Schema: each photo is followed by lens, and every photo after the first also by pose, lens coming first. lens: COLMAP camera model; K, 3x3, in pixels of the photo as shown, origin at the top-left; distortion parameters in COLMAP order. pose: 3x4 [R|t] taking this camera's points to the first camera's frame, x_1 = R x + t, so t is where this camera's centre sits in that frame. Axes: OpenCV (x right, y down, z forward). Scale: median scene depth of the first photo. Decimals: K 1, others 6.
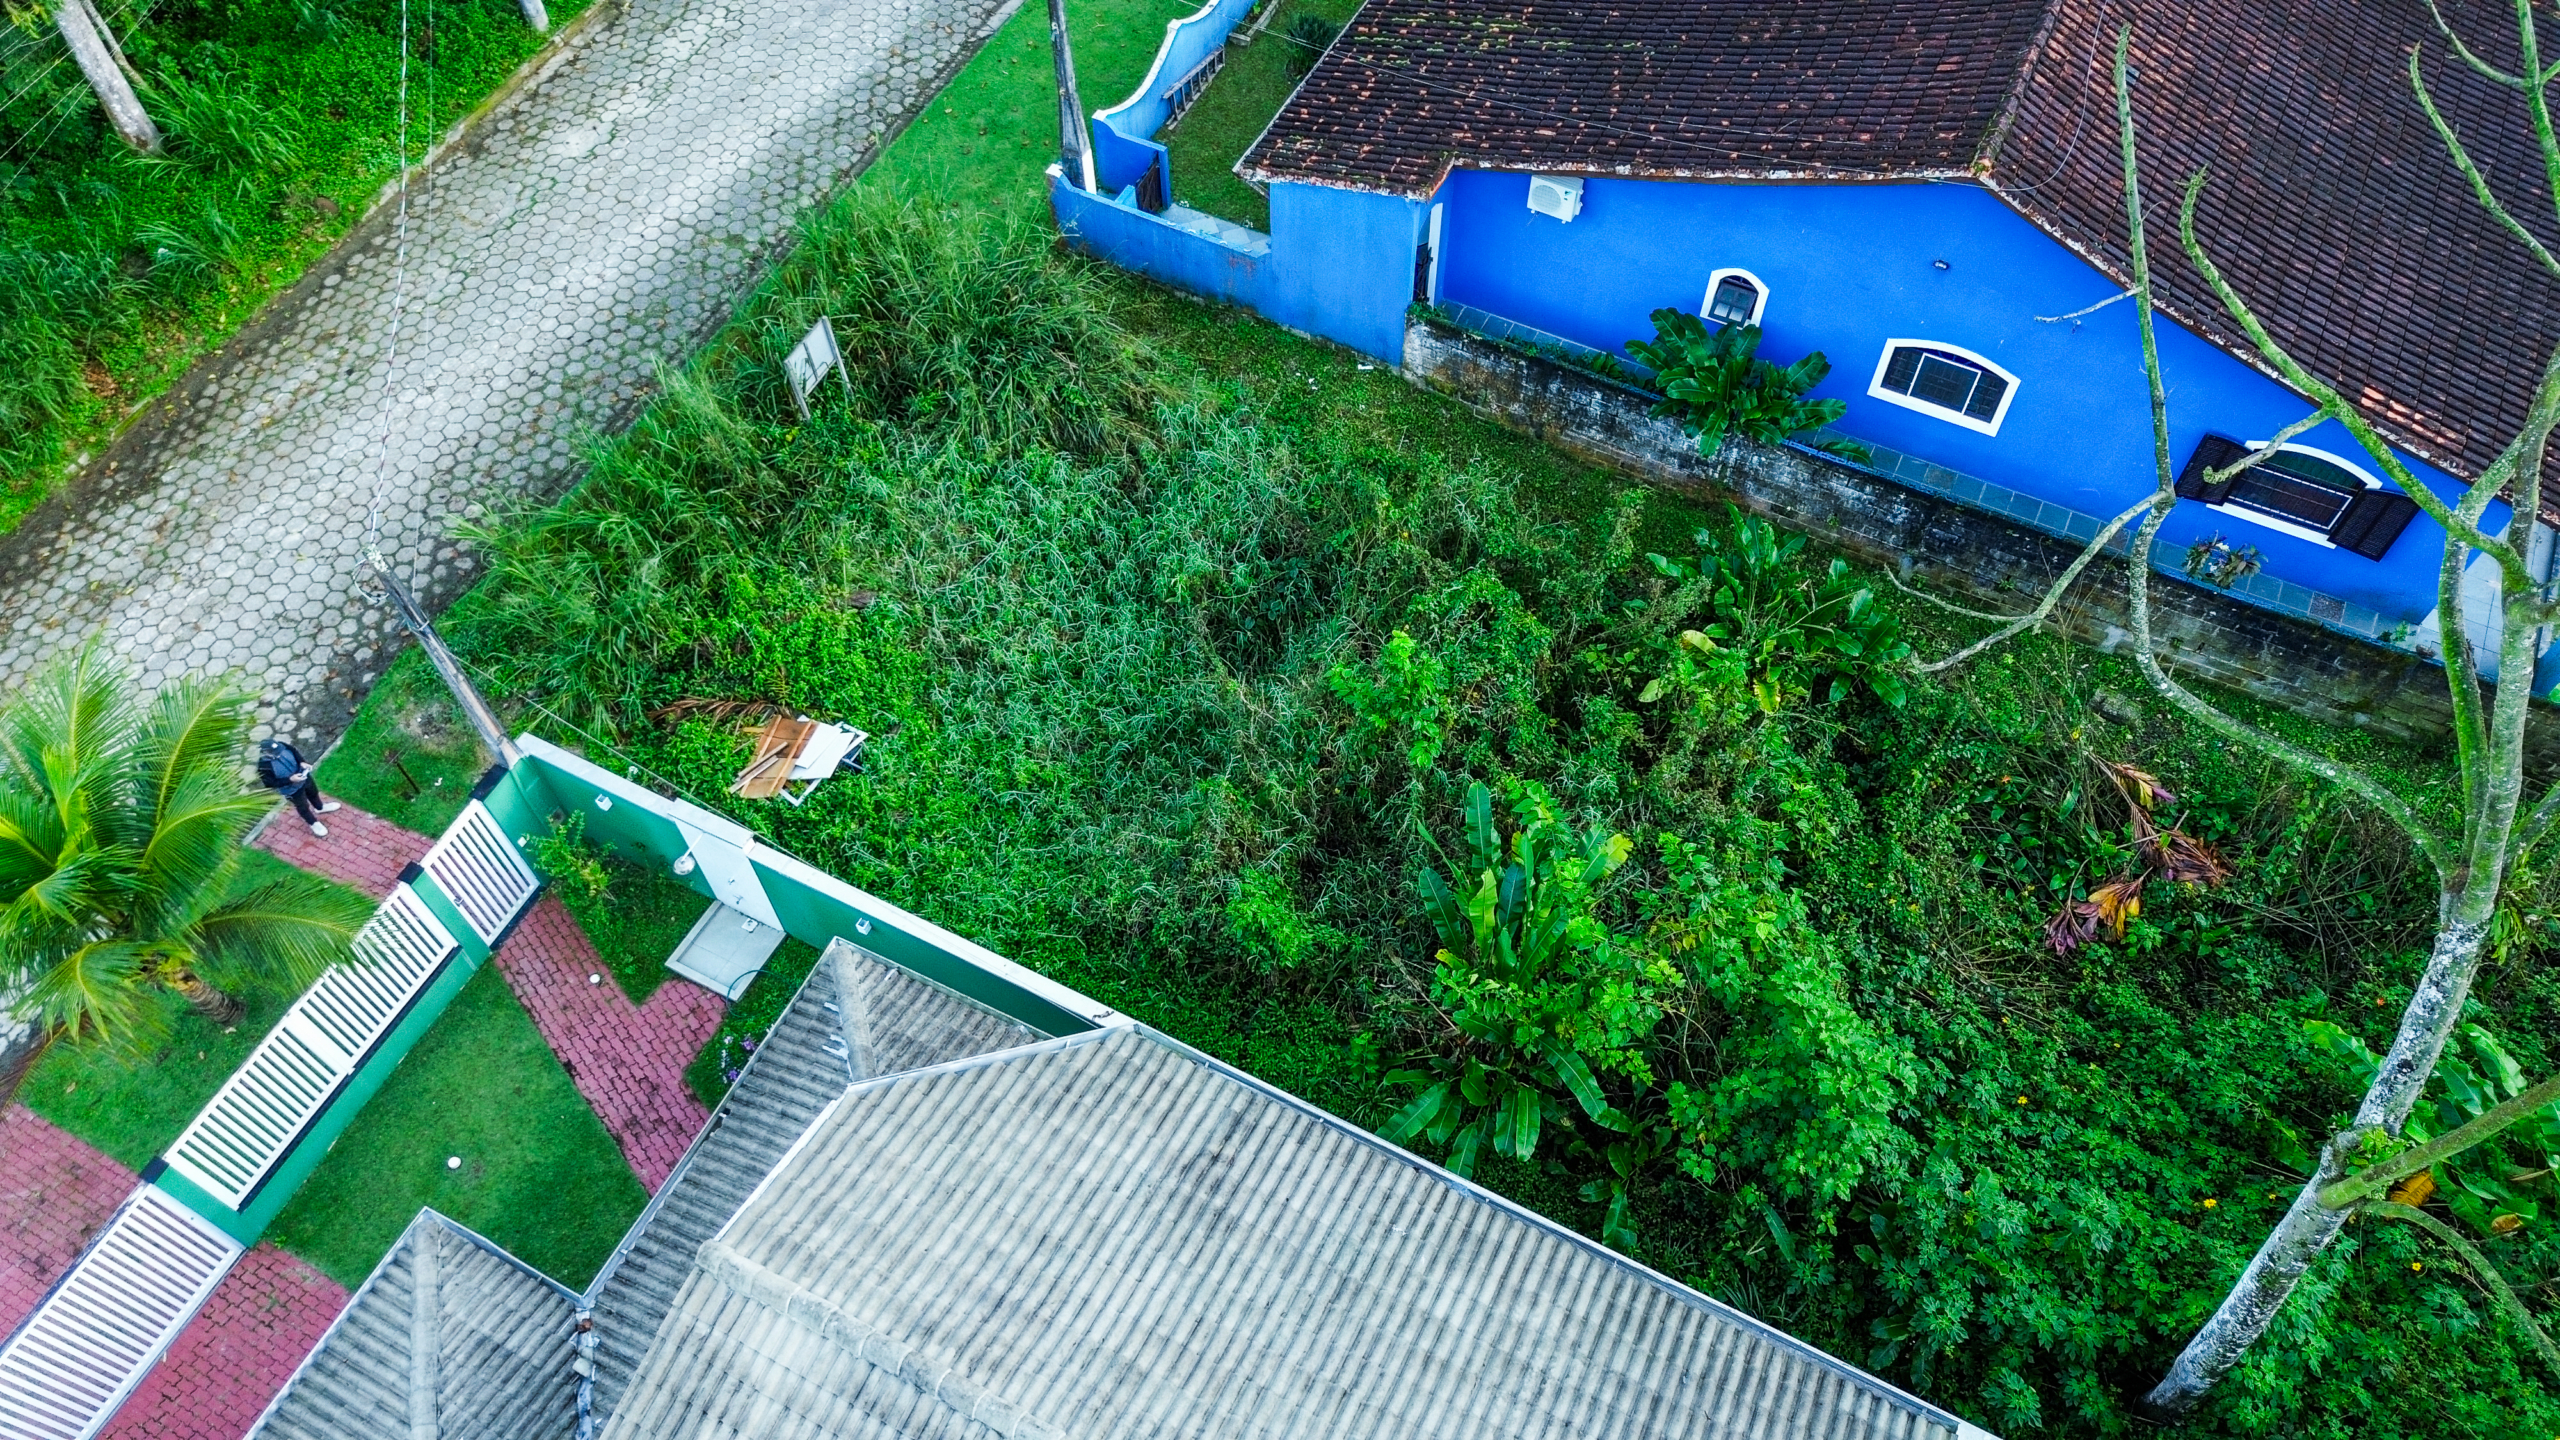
lens RADIAL K [[1809.3, 0, 1282.2], [0, 1809.3, 721.3], [0, 0, 1]] dist [0.070233, -0.069782]
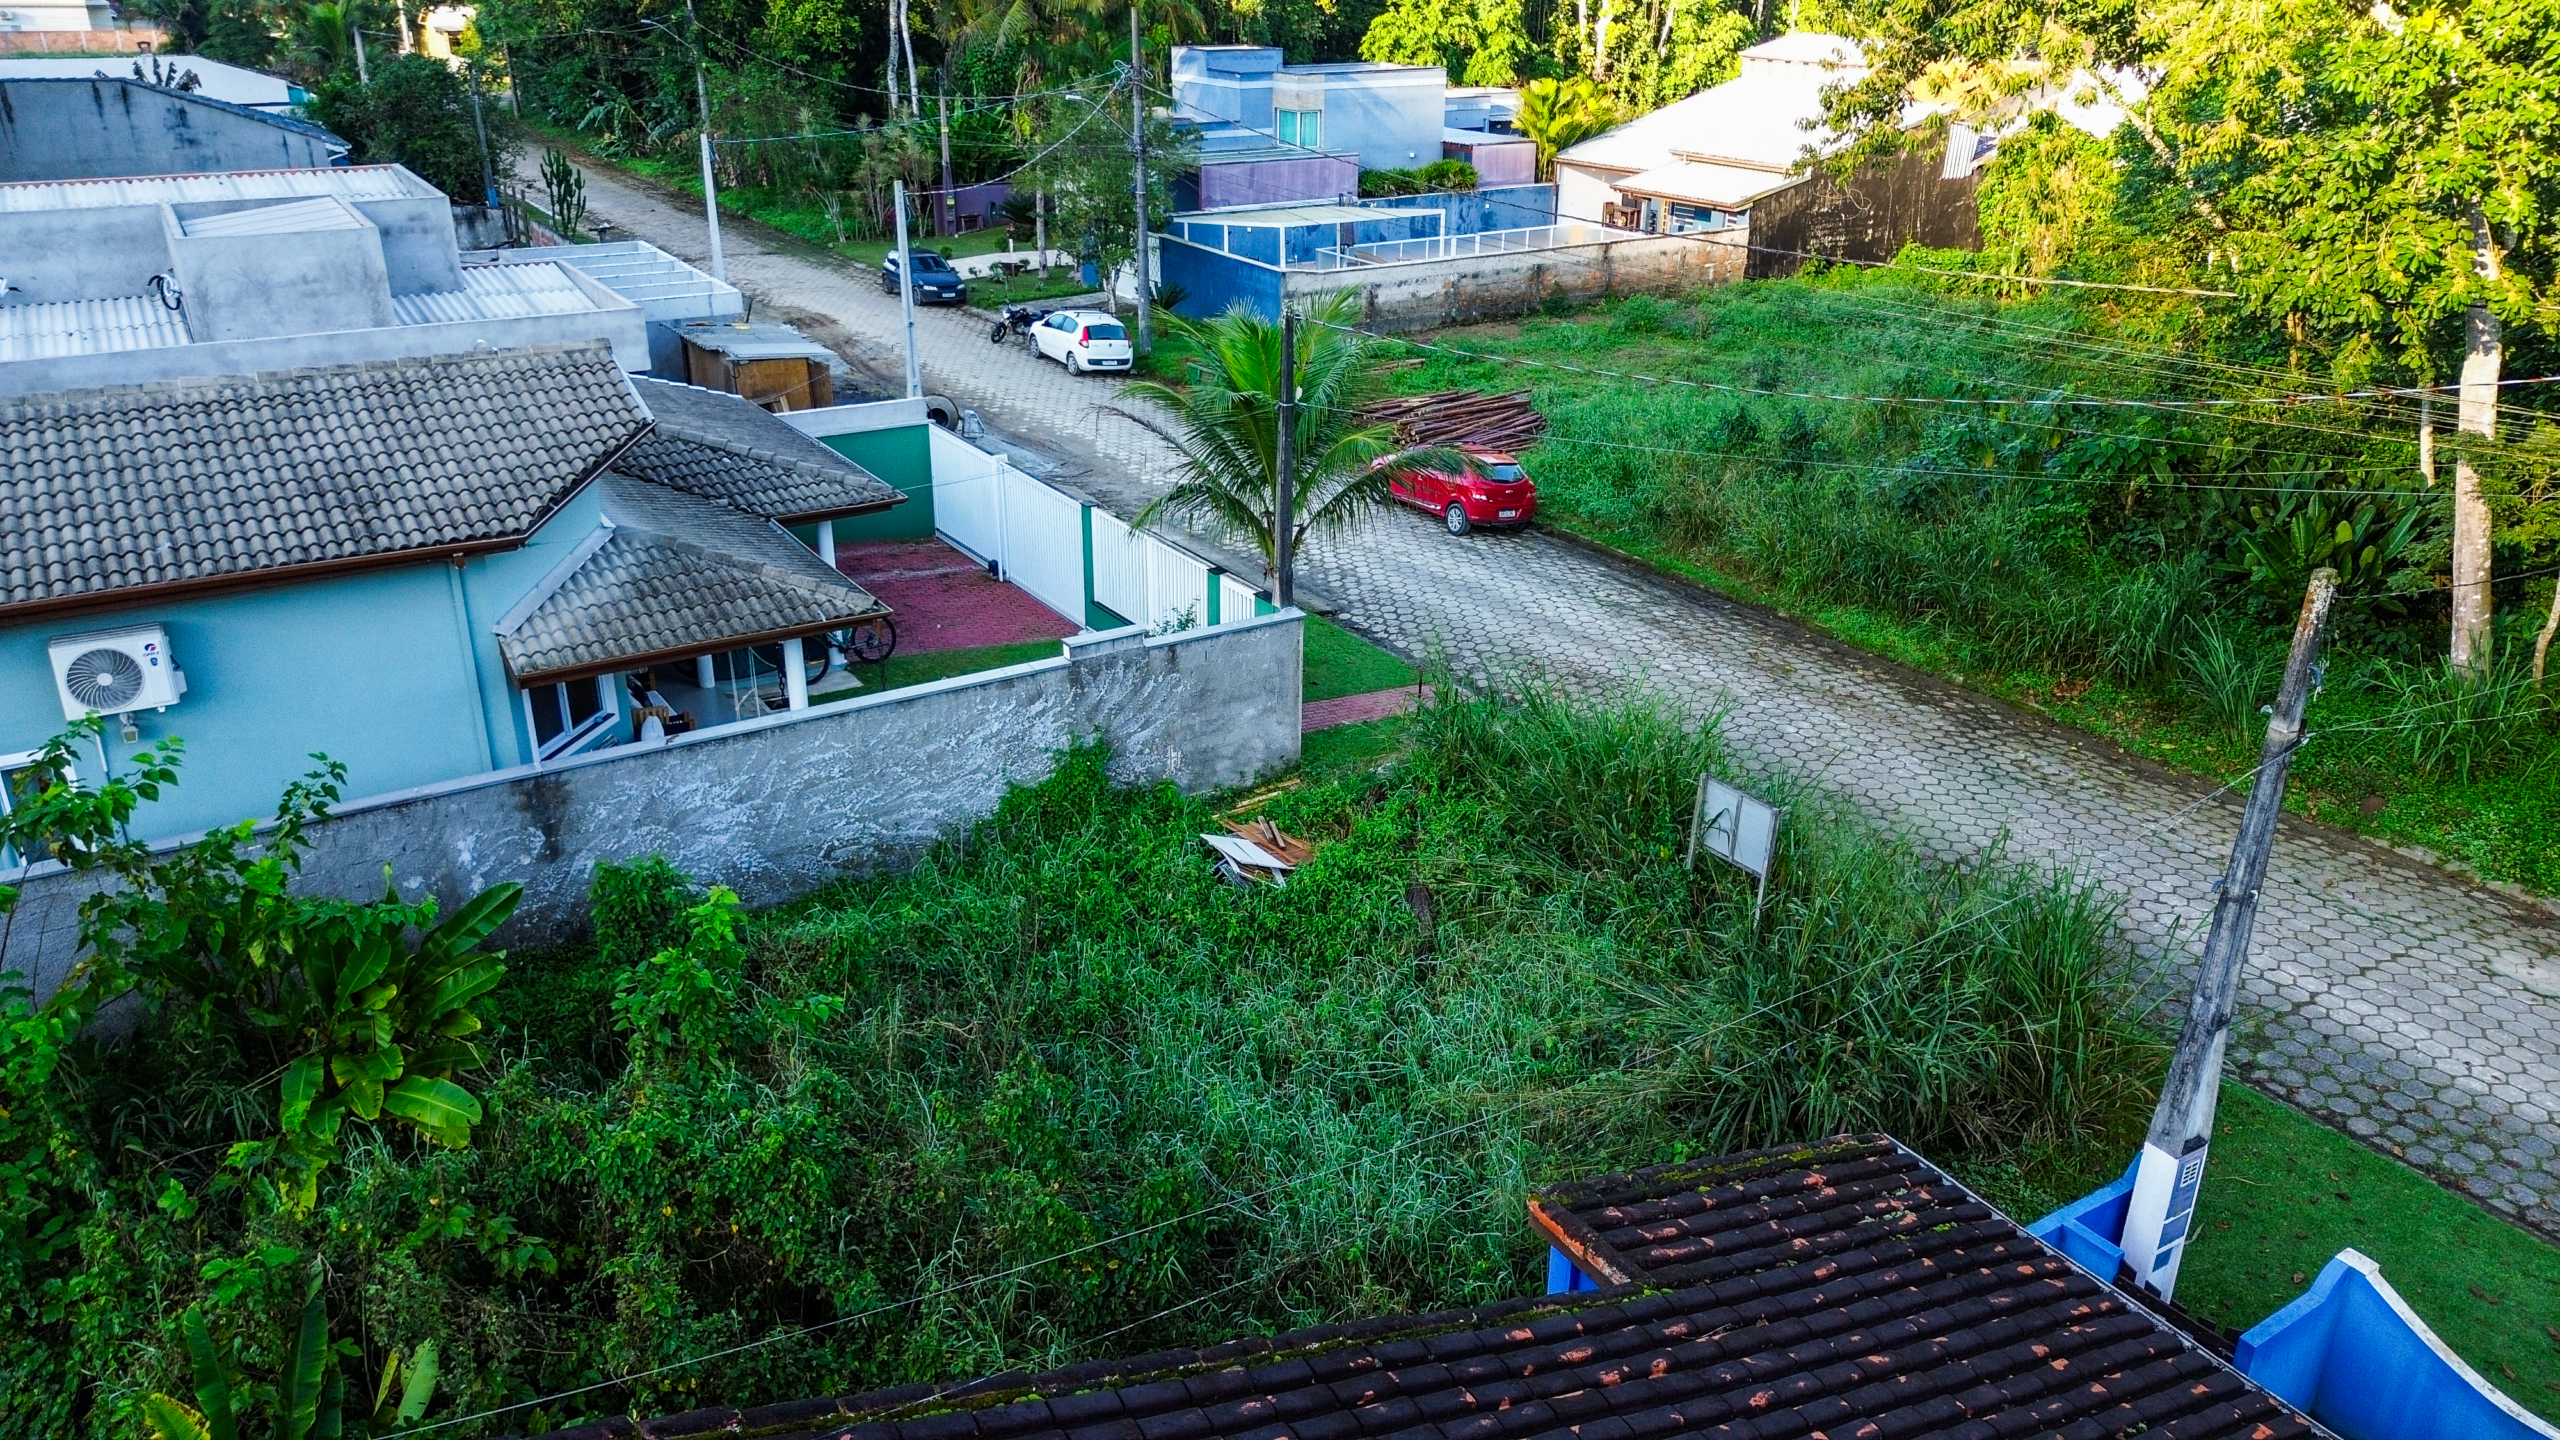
lens RADIAL K [[1809.3, 0, 1282.2], [0, 1809.3, 721.3], [0, 0, 1]] dist [0.070233, -0.069782]
pose [[-0.515756, 0.338106, -0.787197, 0.429535], [-0.715694, 0.335034, 0.612808, -0.580378], [0.470932, 0.879452, 0.069185, 0.915312]]
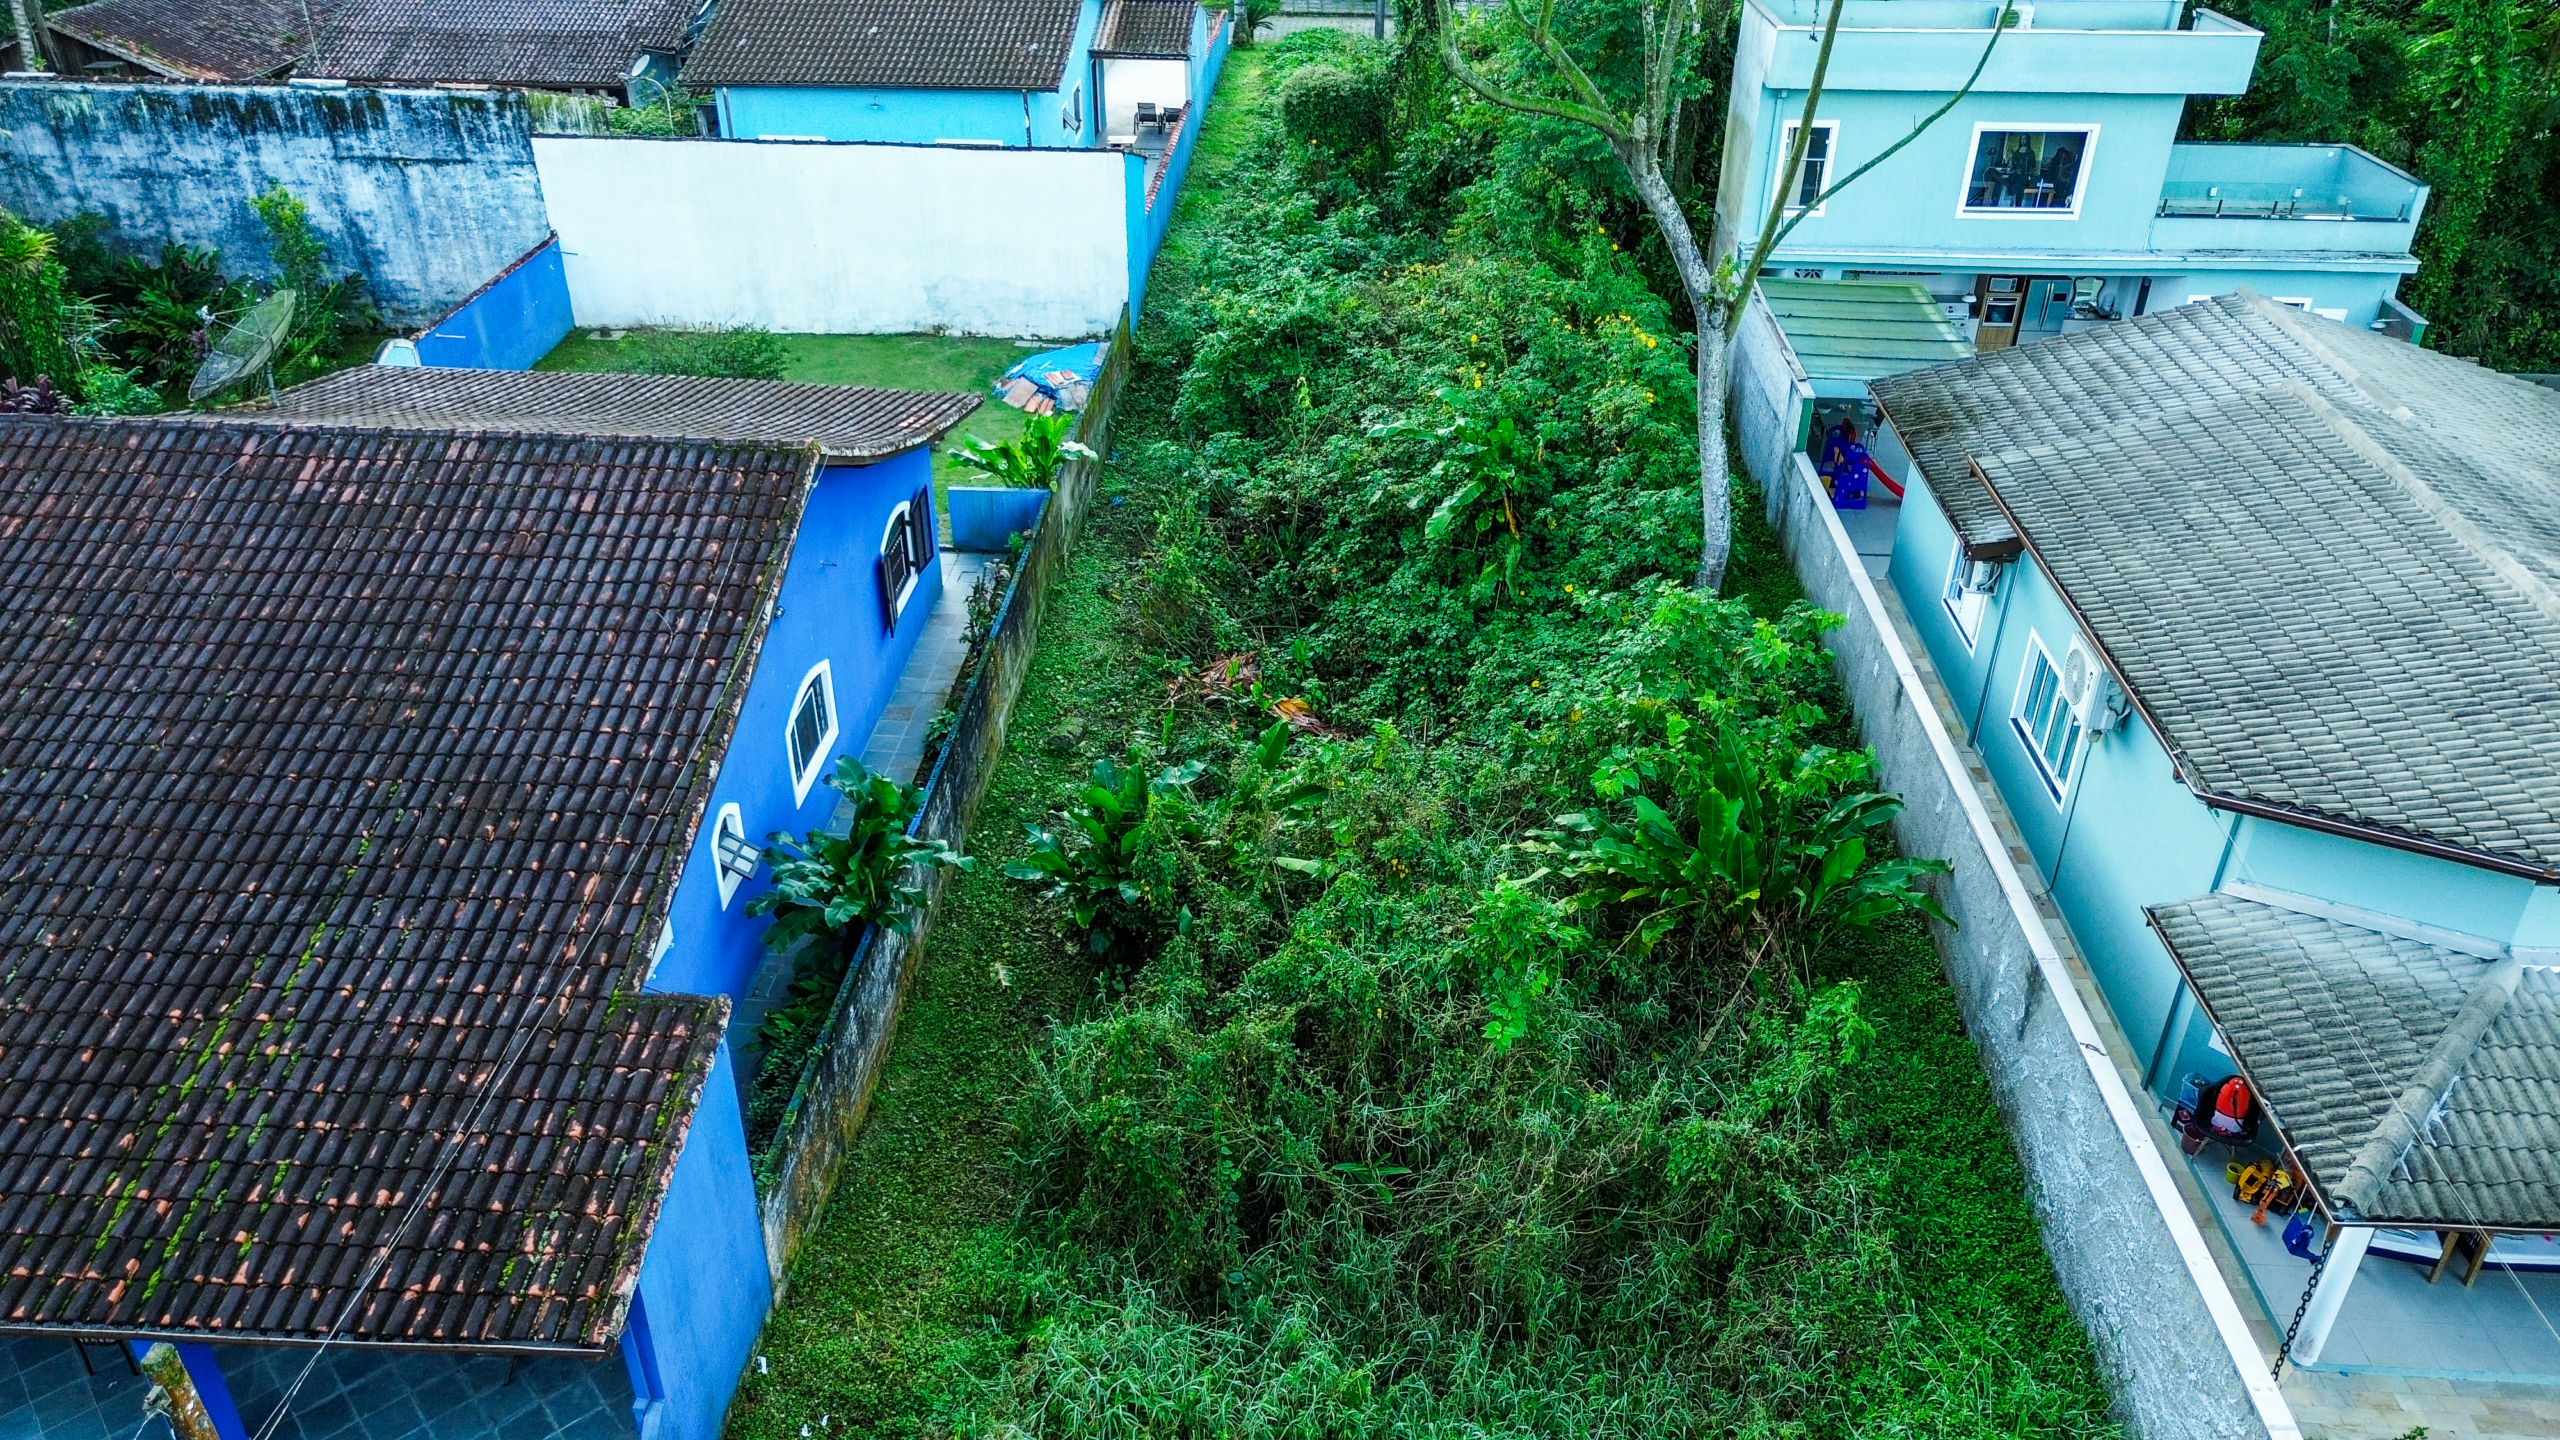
lens RADIAL K [[1809.3, 0, 1282.2], [0, 1809.3, 721.3], [0, 0, 1]] dist [0.070233, -0.069782]
pose [[-0.401851, -0.468849, 0.786572, -0.468307], [0.757355, 0.312657, 0.573288, -0.570715], [-0.514713, 0.826091, 0.229443, 0.737915]]
